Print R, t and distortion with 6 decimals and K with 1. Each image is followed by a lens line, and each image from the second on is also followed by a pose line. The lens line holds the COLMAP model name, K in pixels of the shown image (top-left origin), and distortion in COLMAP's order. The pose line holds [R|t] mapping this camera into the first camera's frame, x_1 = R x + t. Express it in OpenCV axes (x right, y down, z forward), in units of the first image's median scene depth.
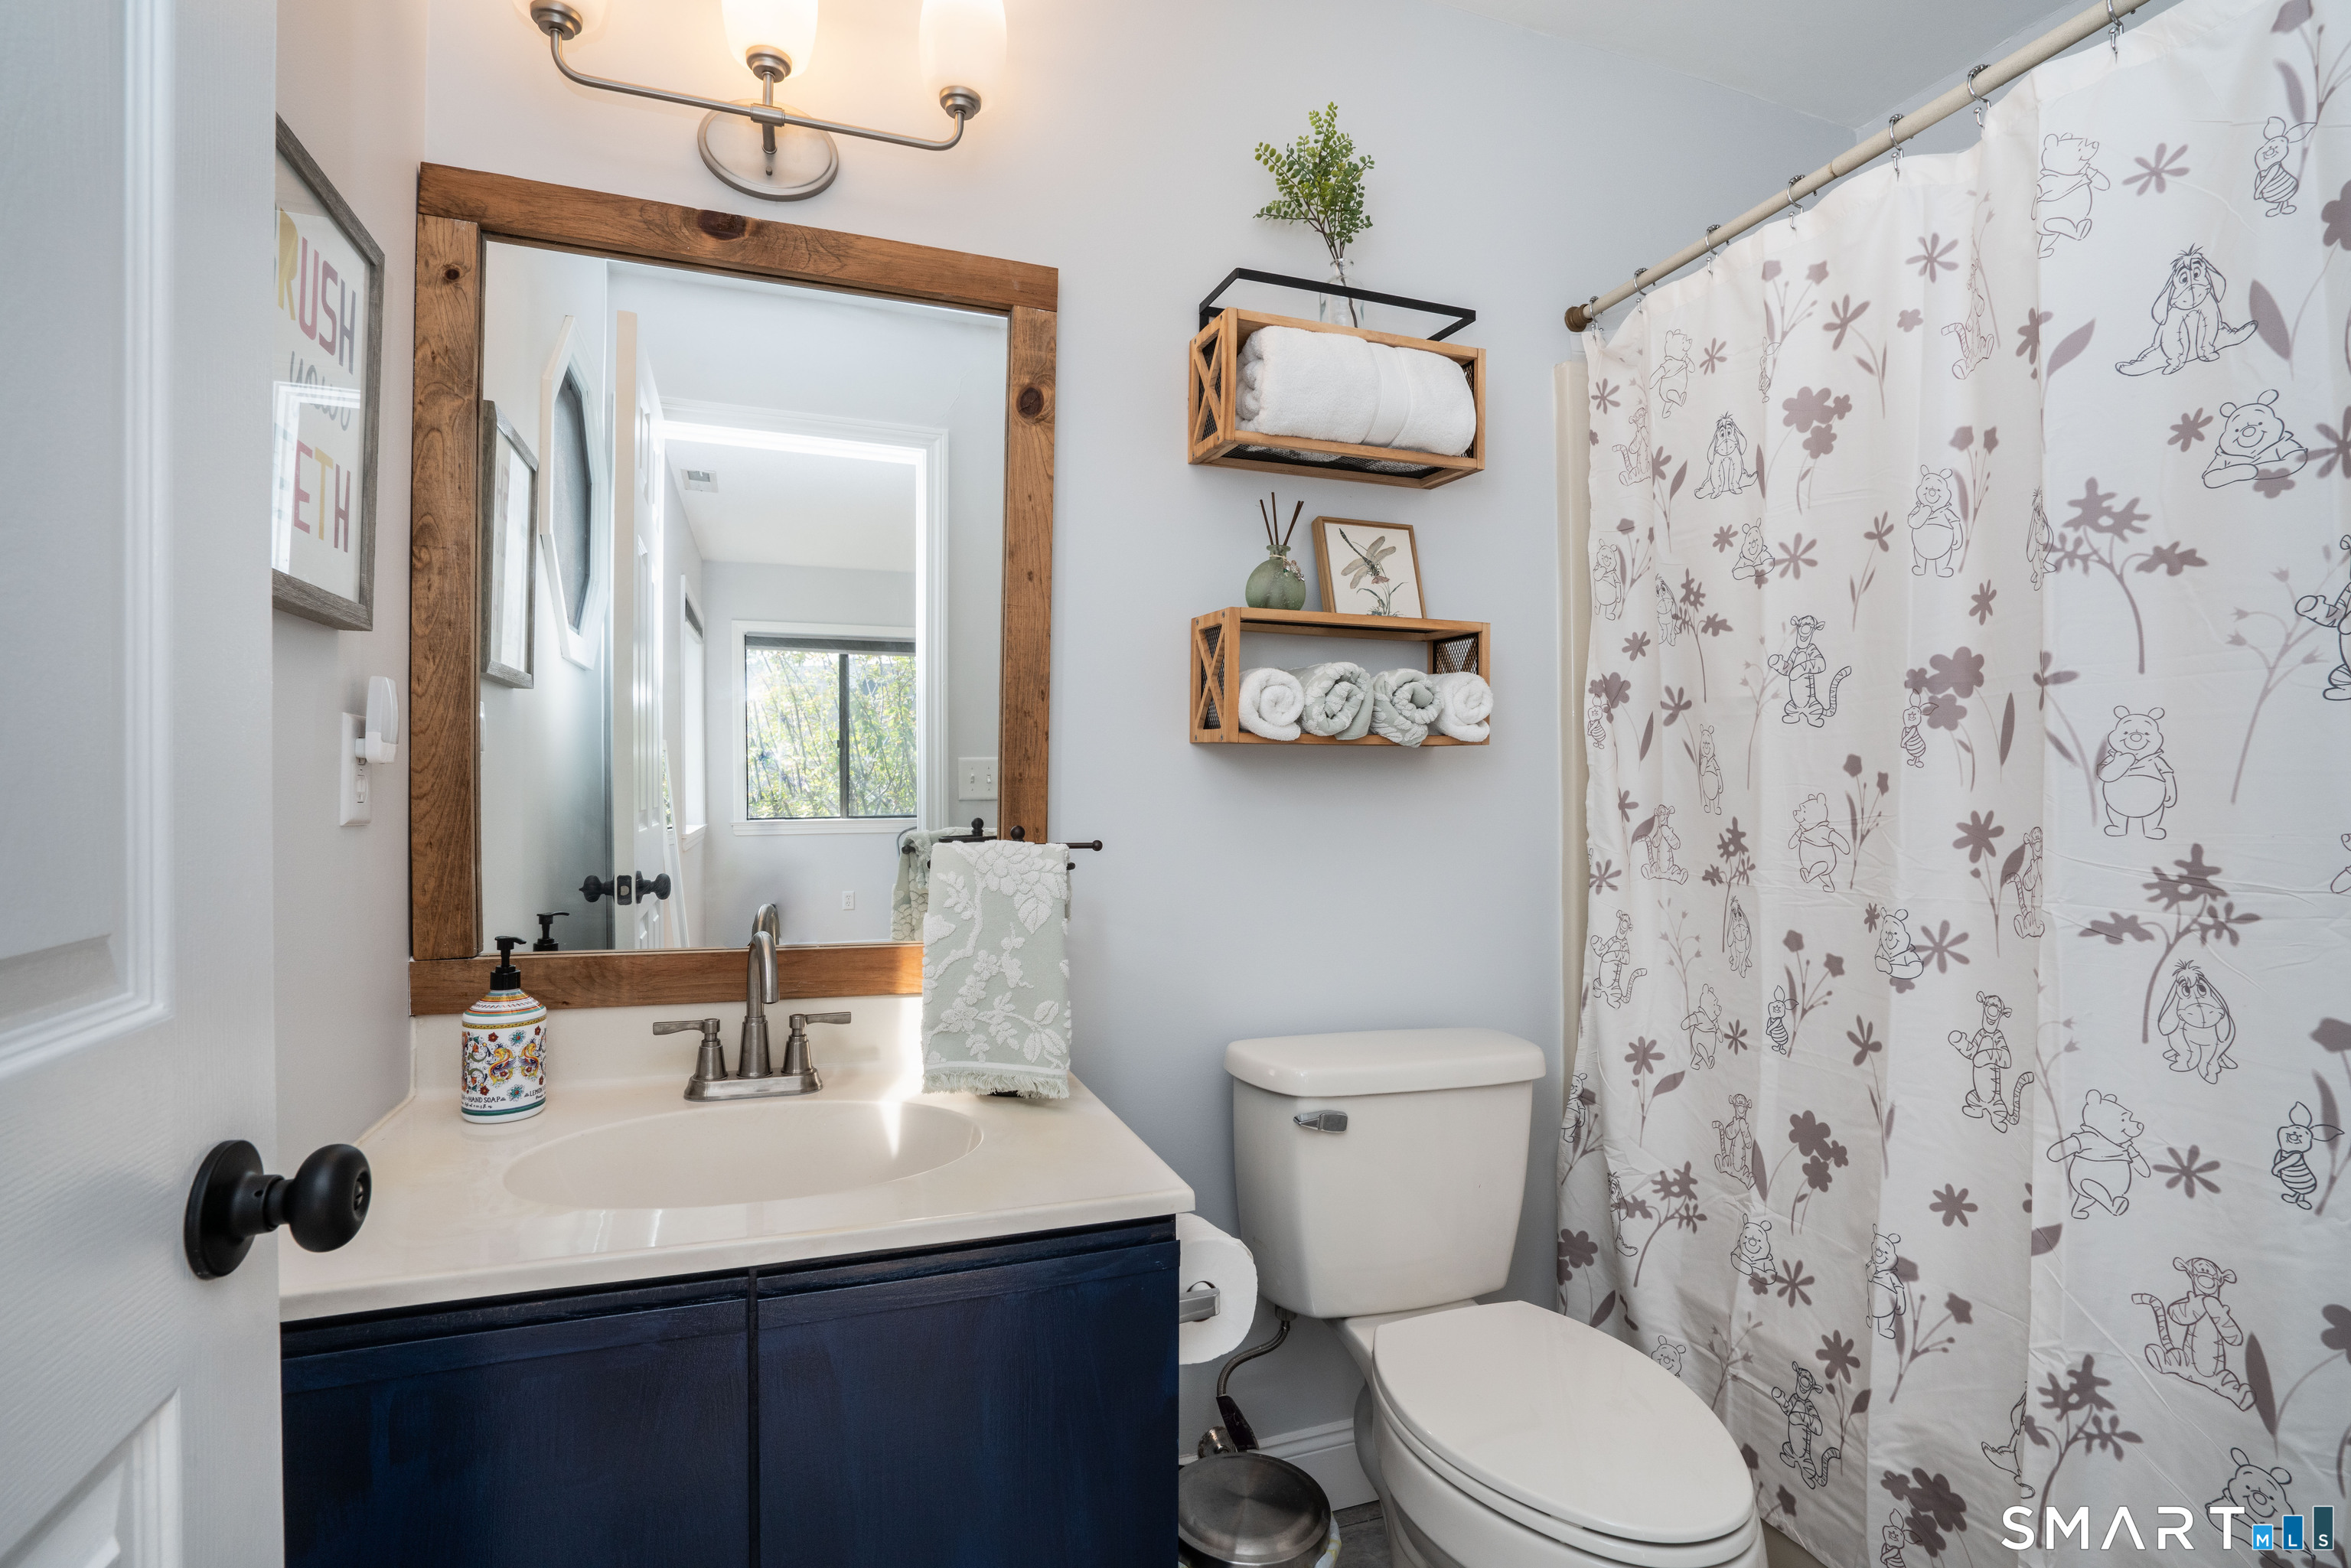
lens RADIAL K [[1089.9, 0, 1165.6], [0, 1089.9, 778.0], [0, 0, 1]] dist [-0.049559, 0.017989]
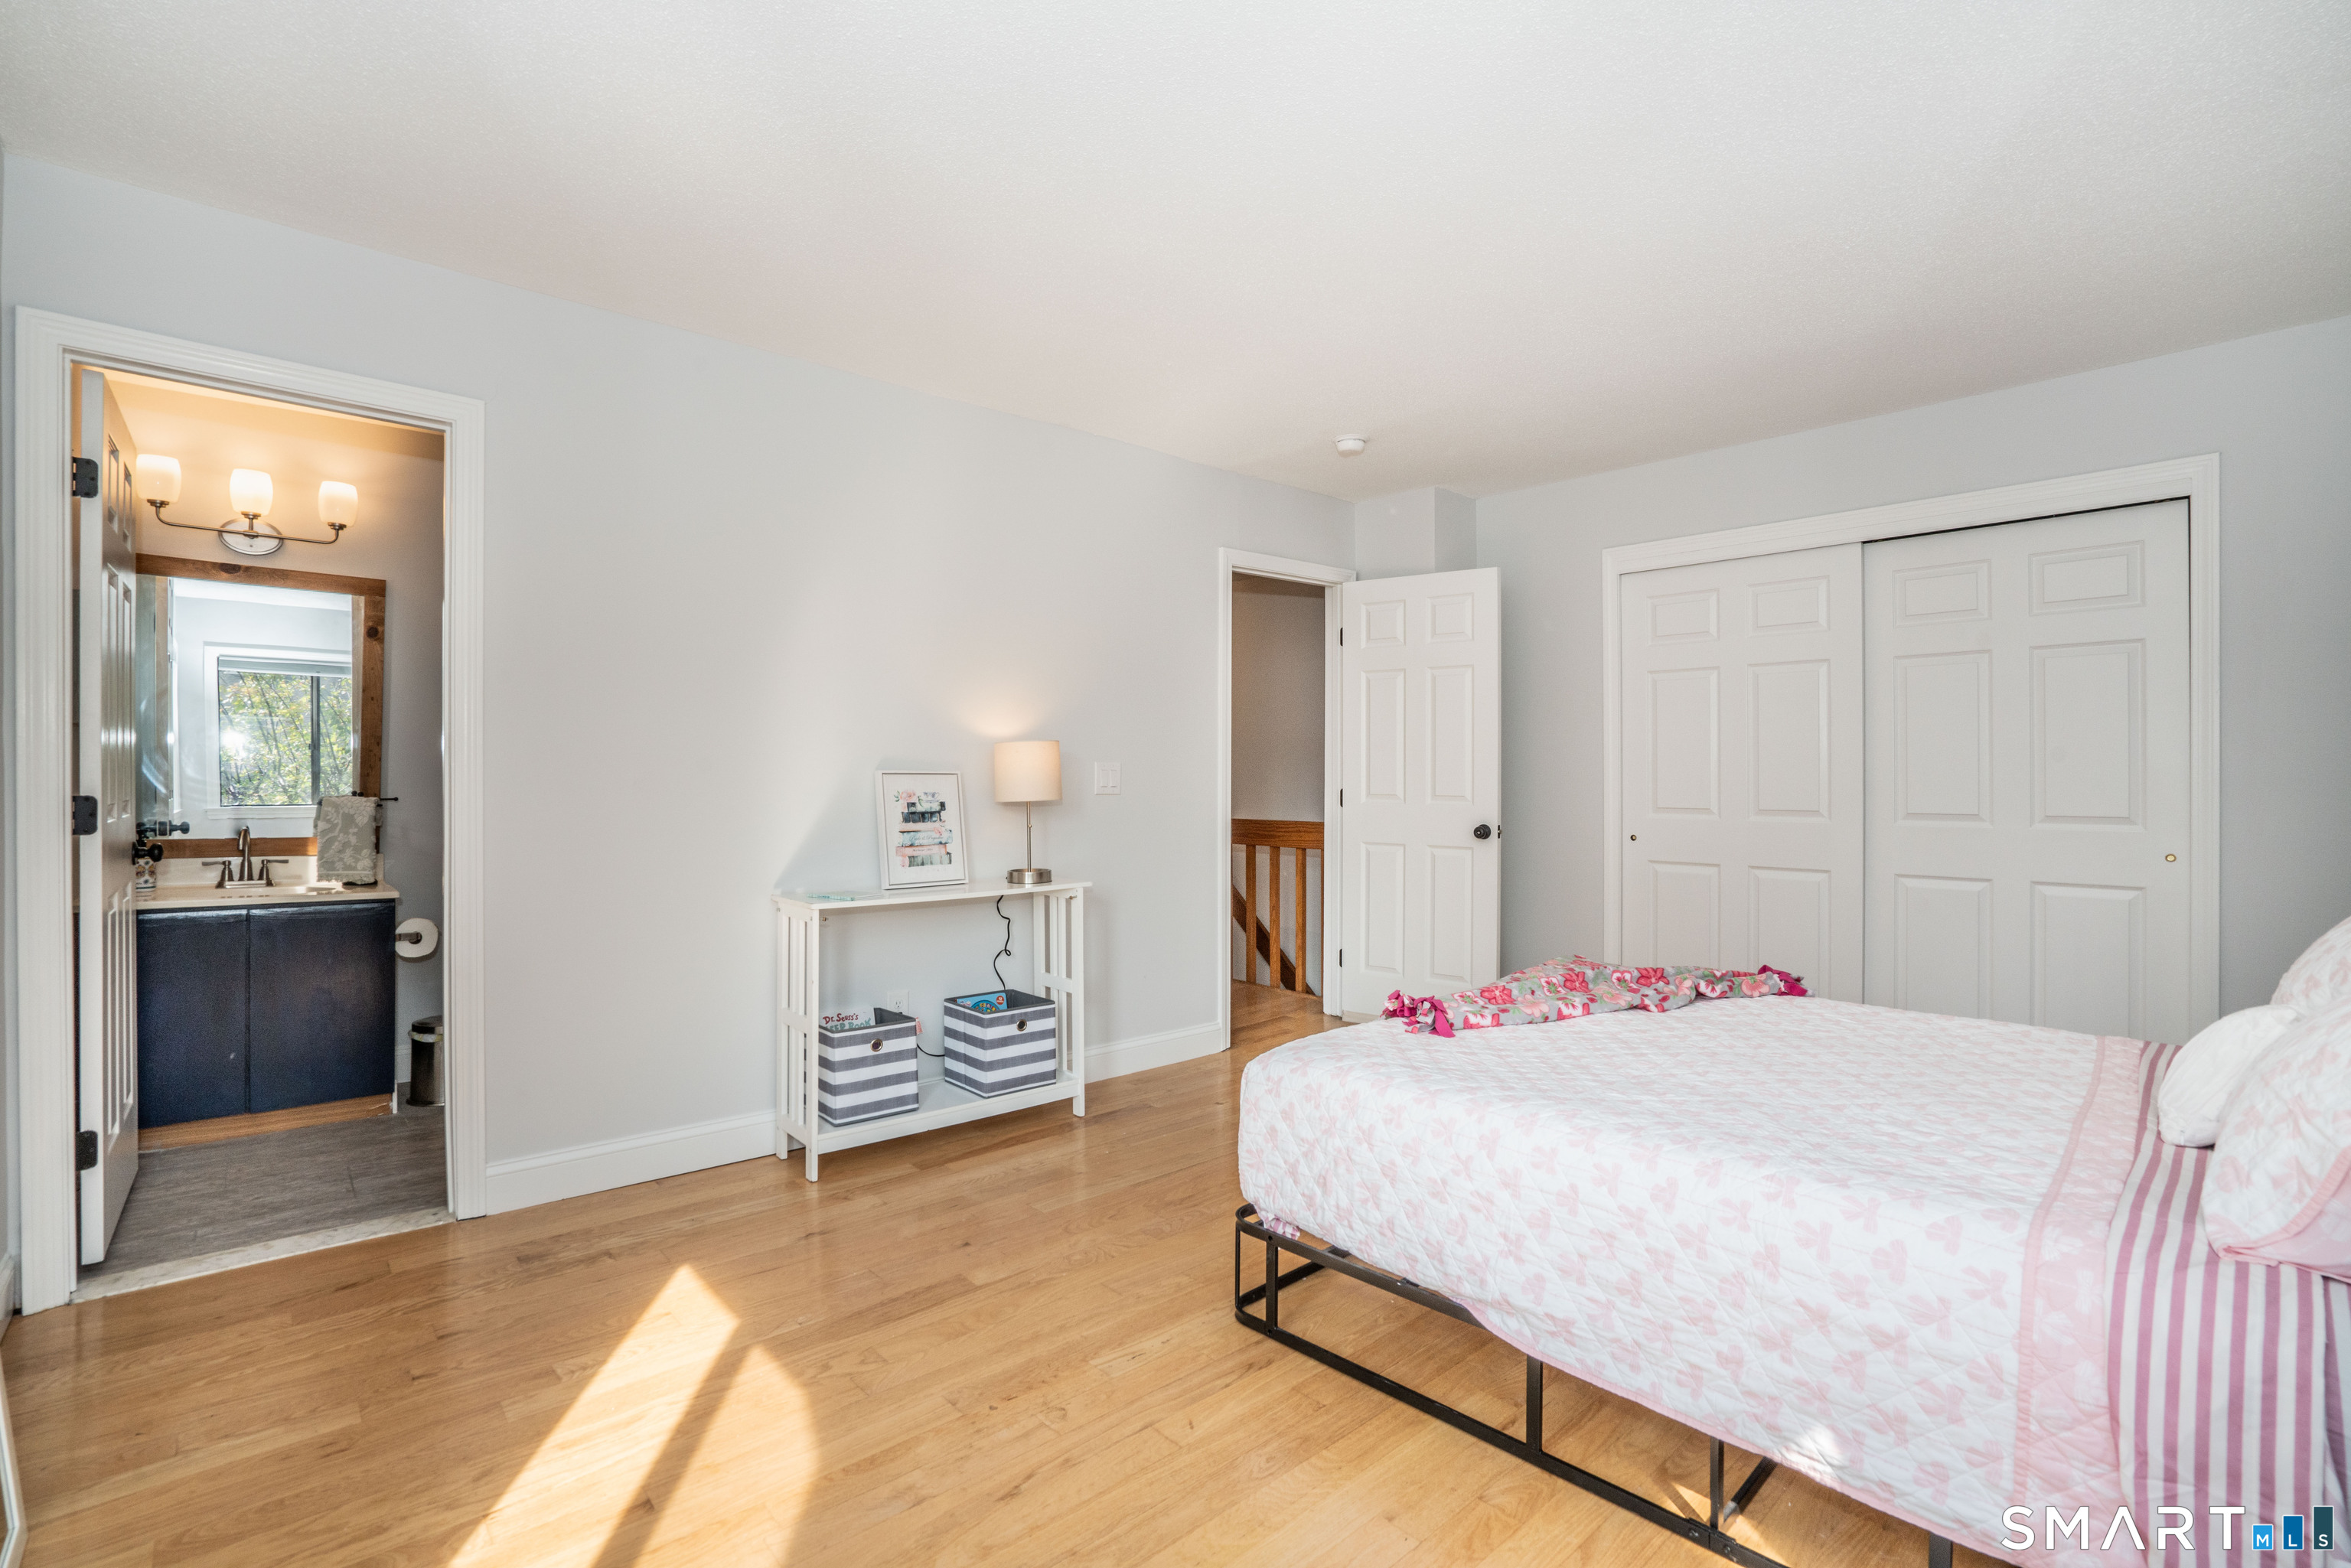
lens RADIAL K [[1089.9, 0, 1196.9], [0, 1089.9, 776.8], [0, 0, 1]] dist [-0.049559, 0.017989]
pose [[0.926315, 0.002965, 0.376738, 0.884393], [-0.004035, 0.999990, 0.002050, -0.010945], [-0.376728, -0.003419, 0.926318, -2.516348]]
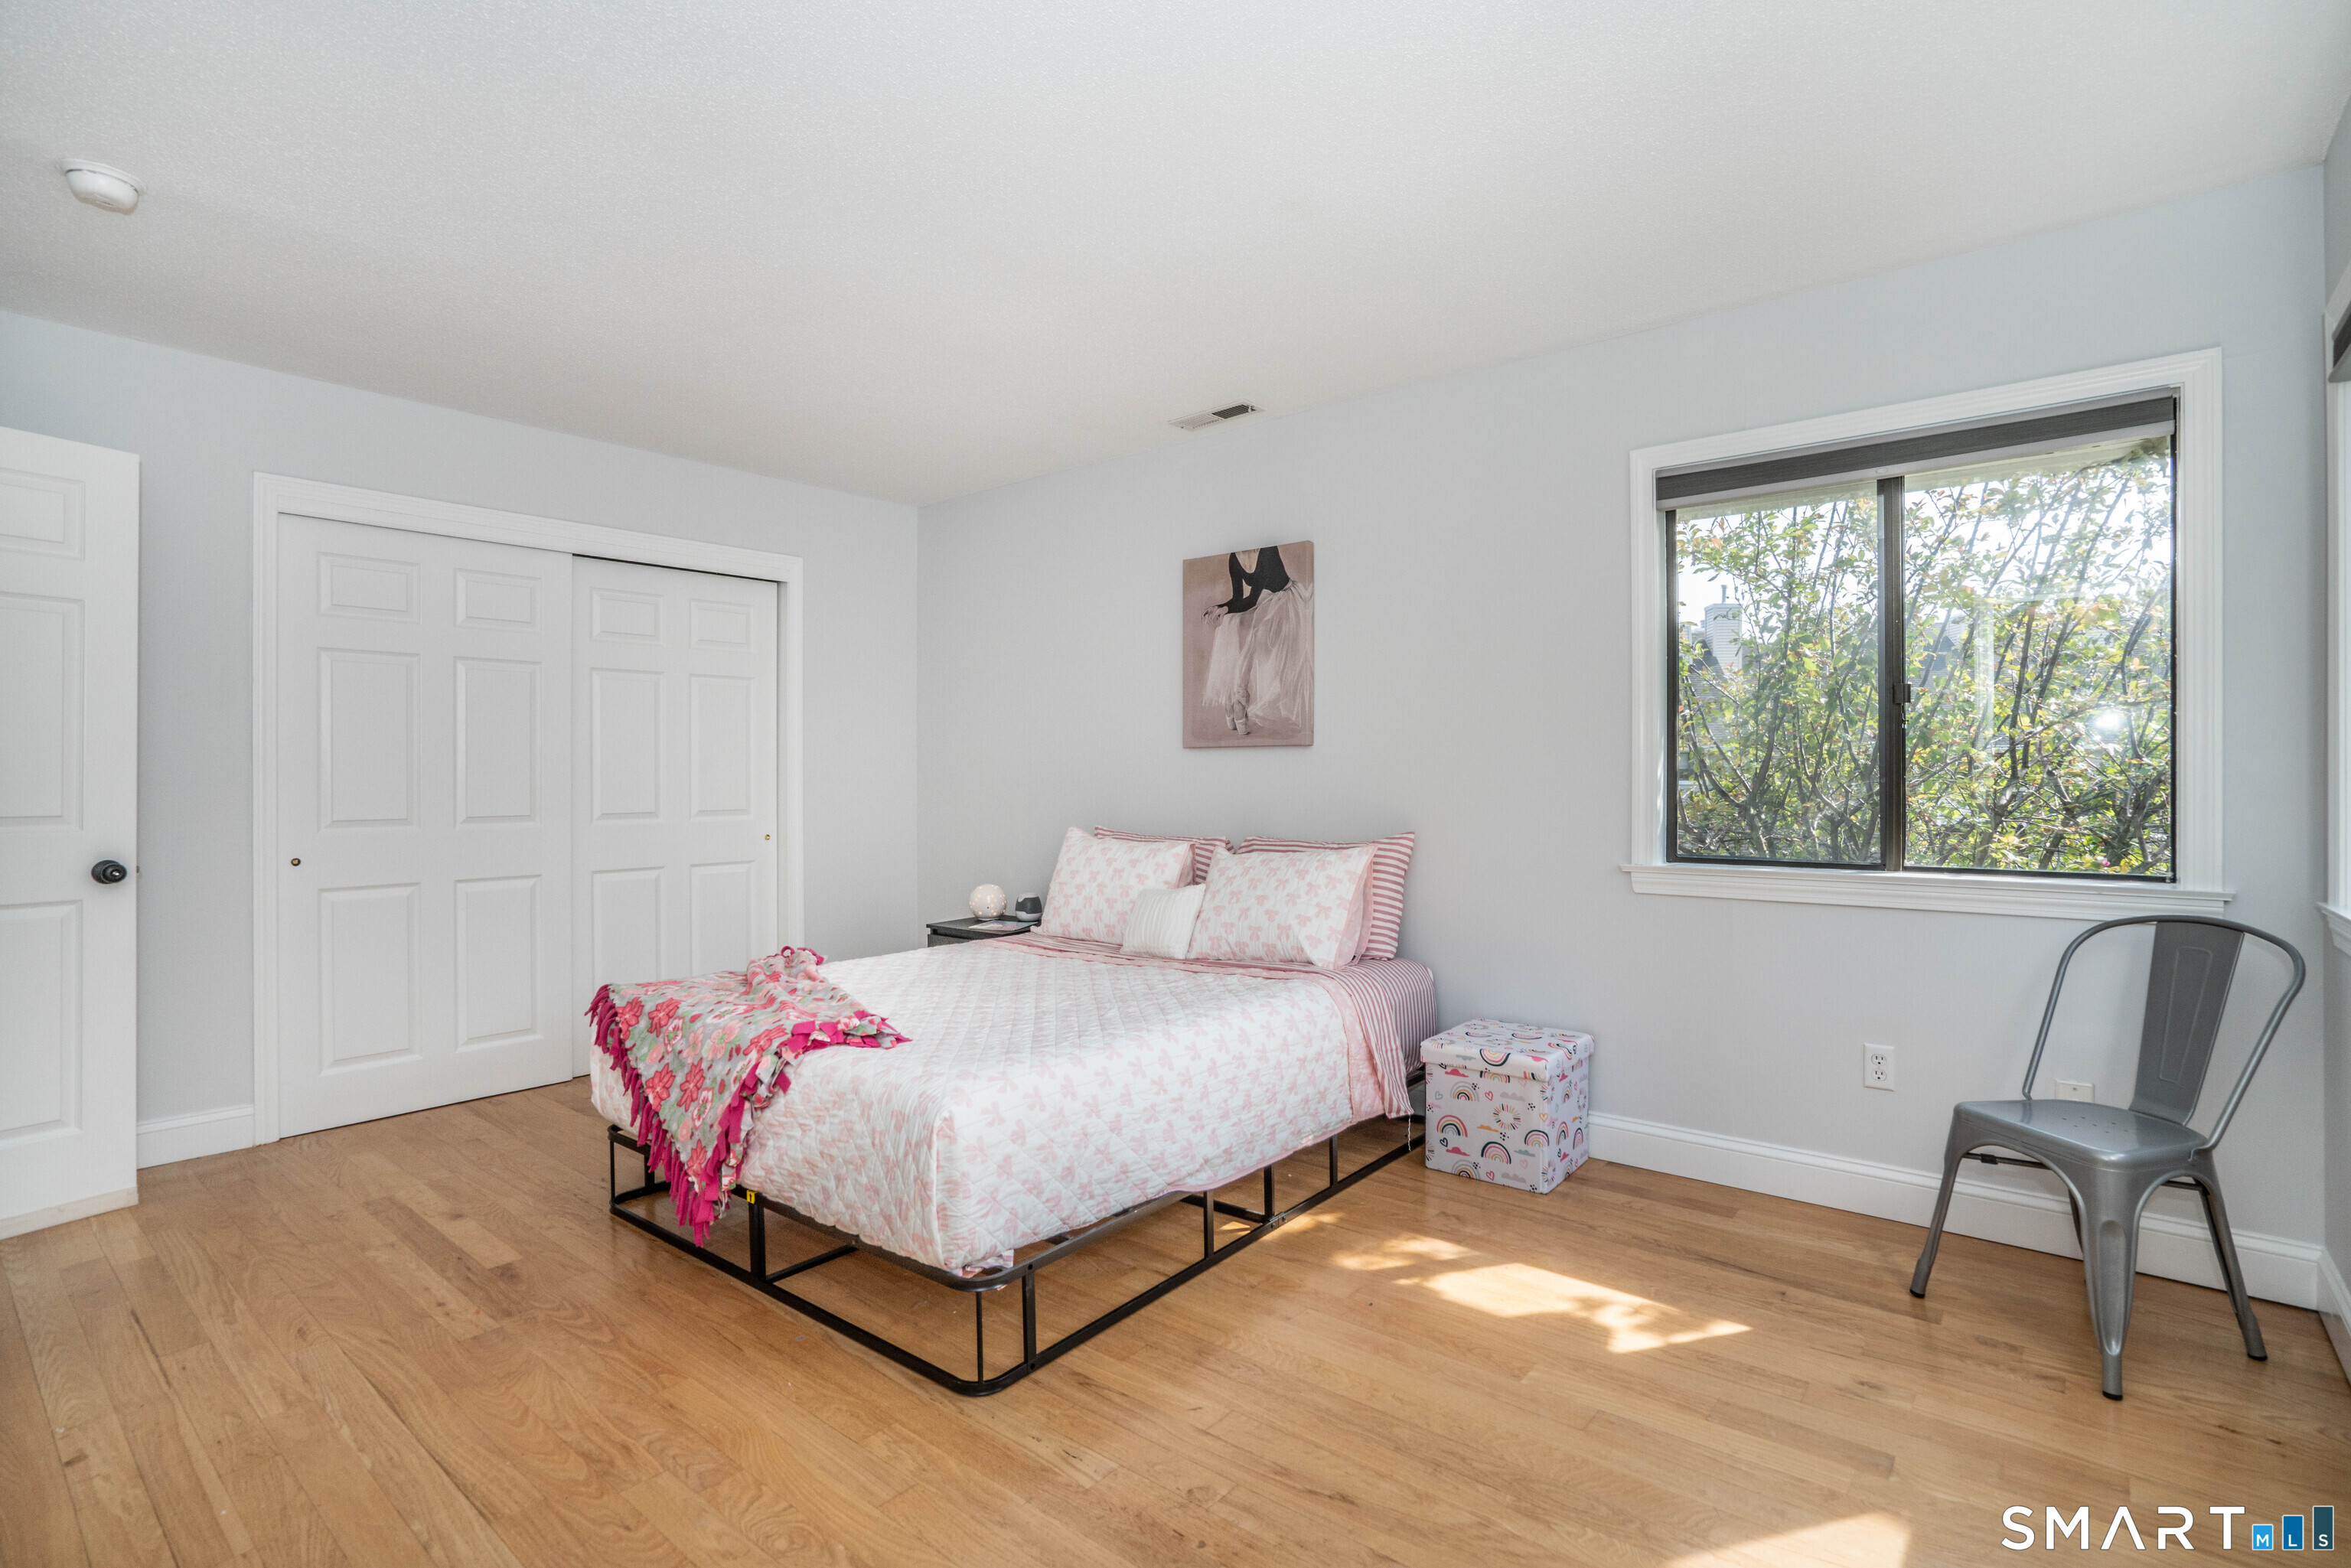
lens RADIAL K [[1124.7, 0, 1167.6], [0, 1124.7, 786.8], [0, 0, 1]] dist [-0.033431, -0.000034]
pose [[-0.502322, -0.001729, 0.864679, -1.814828], [0.003299, 0.999987, 0.003915, 0.023016], [-0.864674, 0.004819, -0.502310, 4.999308]]
